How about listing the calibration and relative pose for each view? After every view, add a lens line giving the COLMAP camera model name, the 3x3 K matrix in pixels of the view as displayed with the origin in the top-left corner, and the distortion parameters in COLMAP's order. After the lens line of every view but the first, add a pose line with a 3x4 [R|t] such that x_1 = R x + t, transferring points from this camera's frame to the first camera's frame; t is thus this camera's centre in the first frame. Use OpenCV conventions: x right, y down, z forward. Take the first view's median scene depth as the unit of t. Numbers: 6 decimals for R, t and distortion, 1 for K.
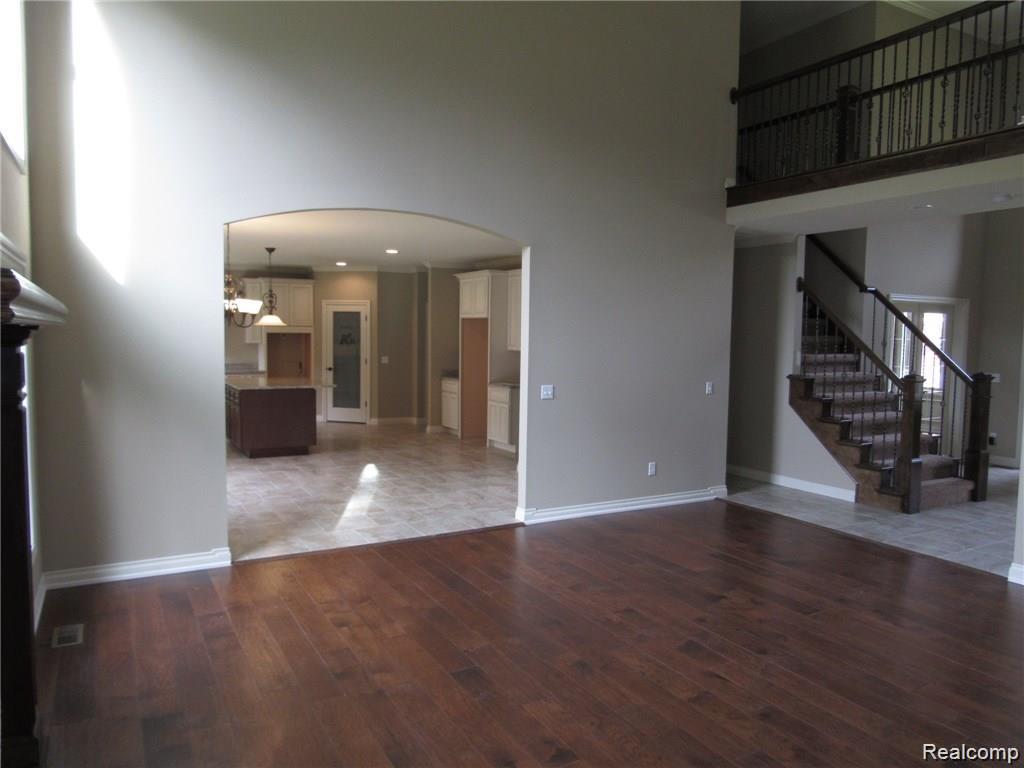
lens RADIAL K [[733.3, 0, 512.0], [0, 733.3, 384.0], [0, 0, 1]] dist [-0.029407, 0.011927]
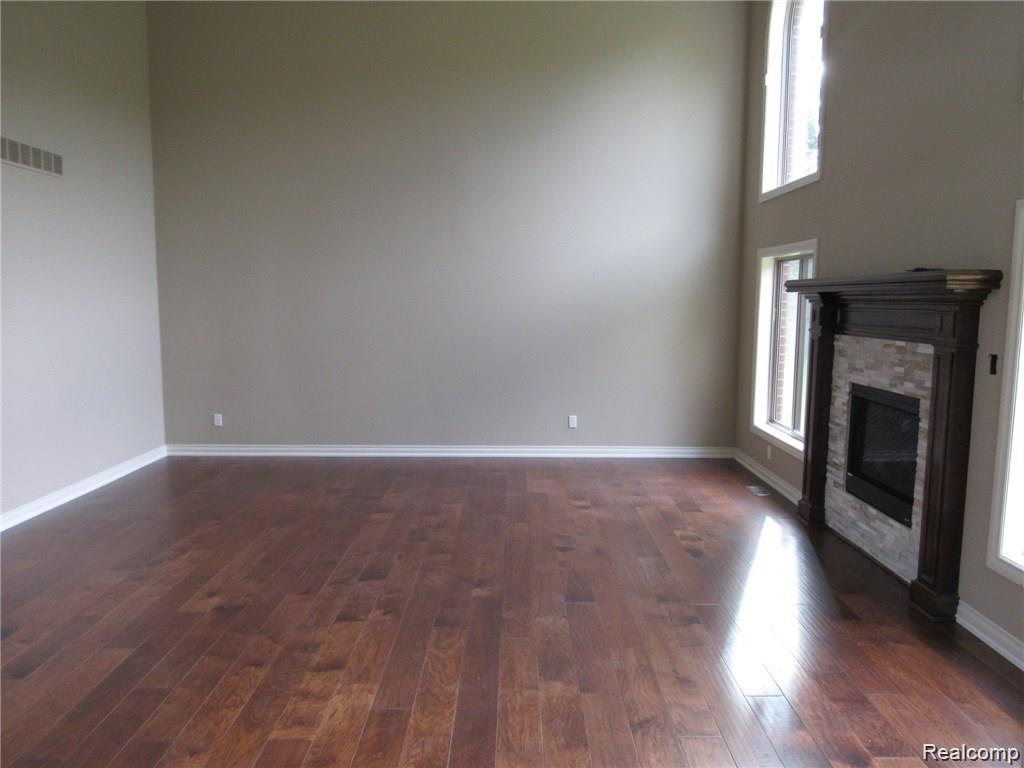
lens RADIAL K [[733.3, 0, 512.0], [0, 733.3, 384.0], [0, 0, 1]] dist [-0.029407, 0.011927]
pose [[-0.868230, -0.072030, 0.490906, -0.285871], [0.021377, 0.983057, 0.182052, -0.073435], [-0.495701, 0.168557, -0.851979, 1.128908]]
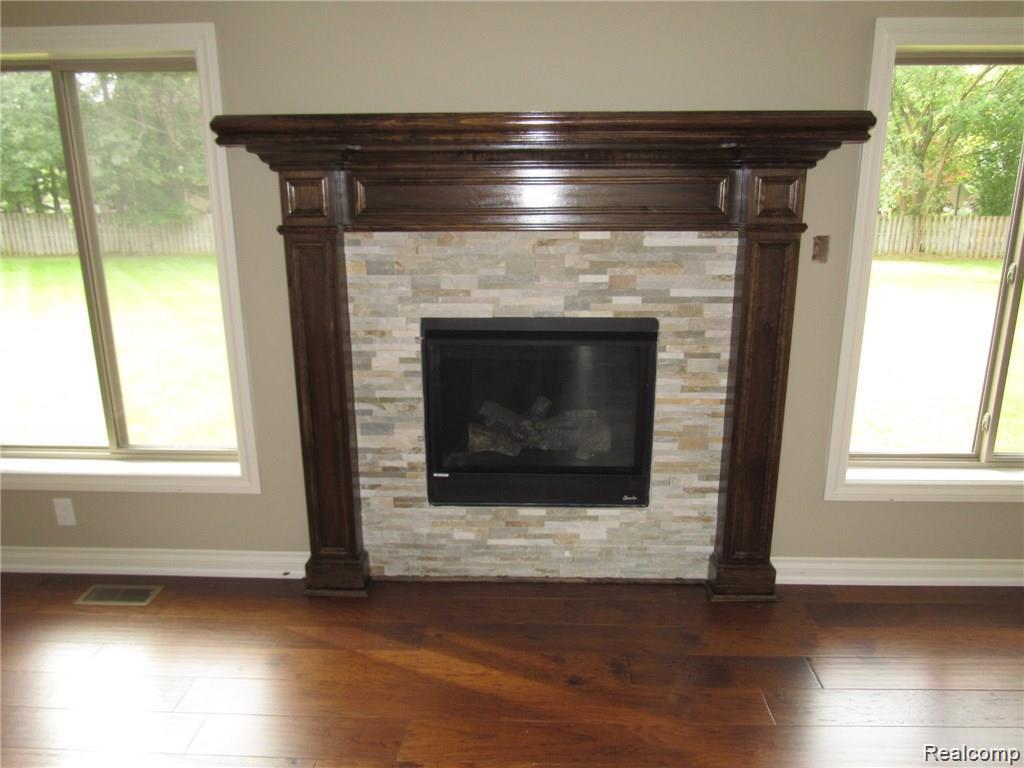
lens RADIAL K [[733.3, 0, 512.0], [0, 733.3, 384.0], [0, 0, 1]] dist [-0.029407, 0.011927]
pose [[-0.523995, 0.218658, -0.823176, 0.124405], [-0.061217, 0.954316, 0.292460, -0.016010], [0.849519, 0.203640, -0.486671, 0.532002]]
